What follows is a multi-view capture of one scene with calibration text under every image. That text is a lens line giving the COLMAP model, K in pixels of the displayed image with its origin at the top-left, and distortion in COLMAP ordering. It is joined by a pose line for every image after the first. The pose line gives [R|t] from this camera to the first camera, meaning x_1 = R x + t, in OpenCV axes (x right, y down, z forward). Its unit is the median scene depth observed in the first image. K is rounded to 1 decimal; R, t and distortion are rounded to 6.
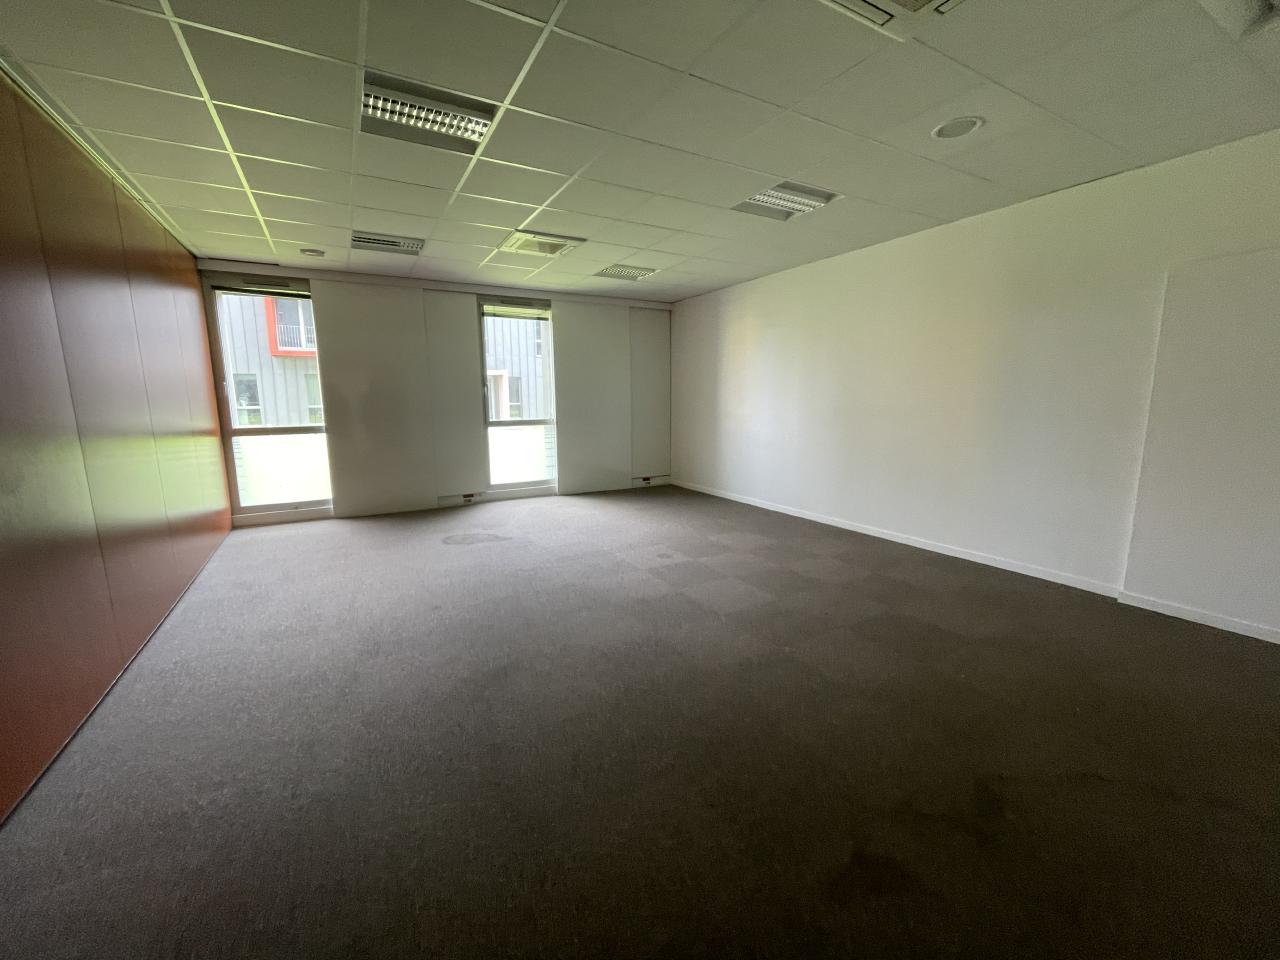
lens RADIAL K [[517.7, 0, 635.1], [0, 517.7, 483.0], [0, 0, 1]] dist [0.002053, 0.000603]
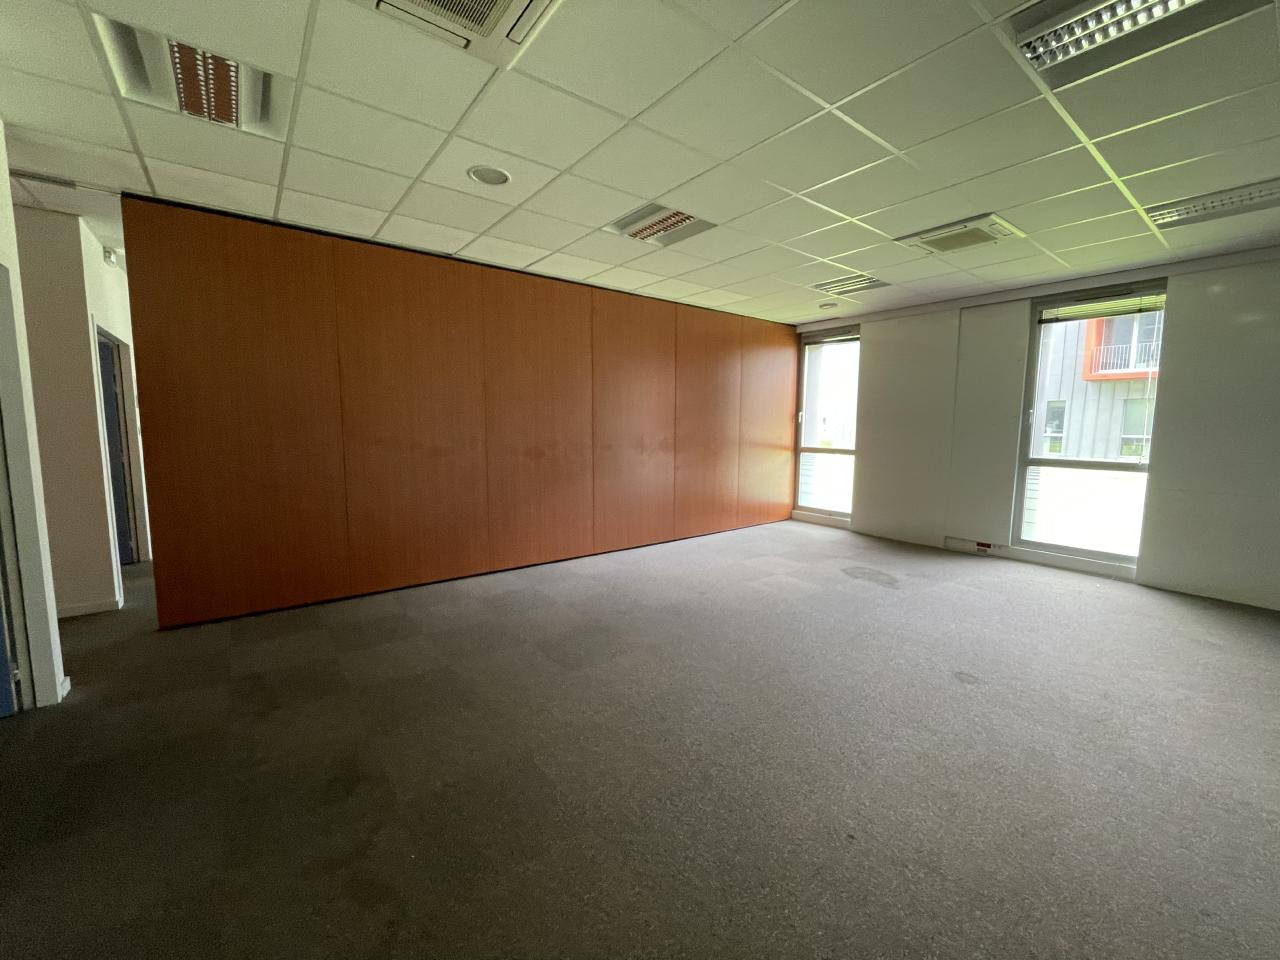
lens RADIAL K [[517.7, 0, 646.2], [0, 517.7, 478.2], [0, 0, 1]] dist [0.002053, 0.000603]
pose [[0.157939, 0.114724, -0.980762, 0.384708], [-0.173712, 0.980966, 0.086773, -0.056230], [0.972049, 0.156666, 0.174861, 0.307066]]
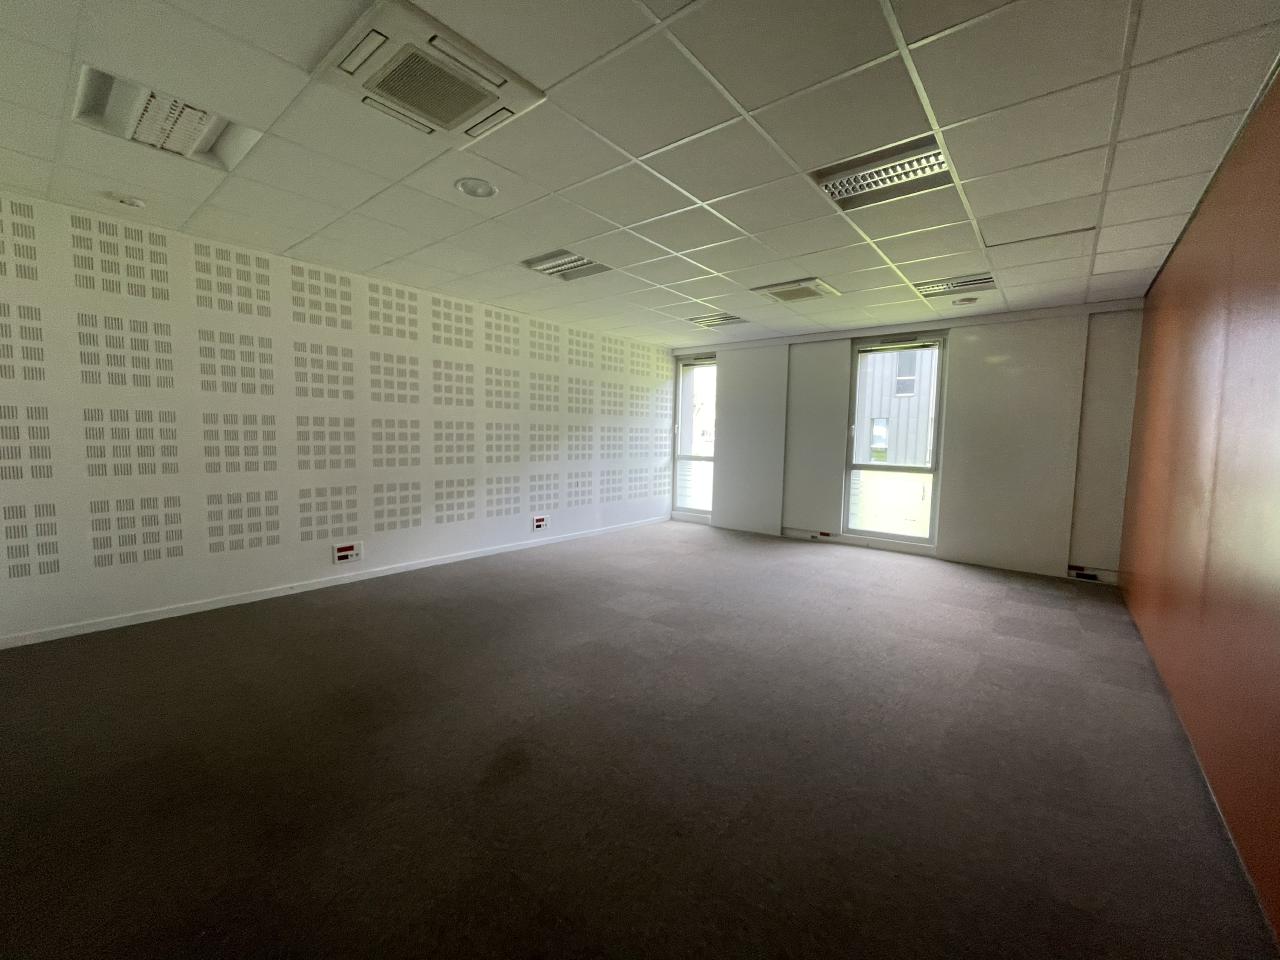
lens RADIAL K [[517.7, 0, 636.2], [0, 517.7, 472.5], [0, 0, 1]] dist [0.002053, 0.000603]
pose [[0.367255, 0.081375, -0.926554, 0.467279], [-0.175594, 0.984318, 0.016848, -0.045733], [0.913395, 0.156510, 0.375784, 0.257421]]
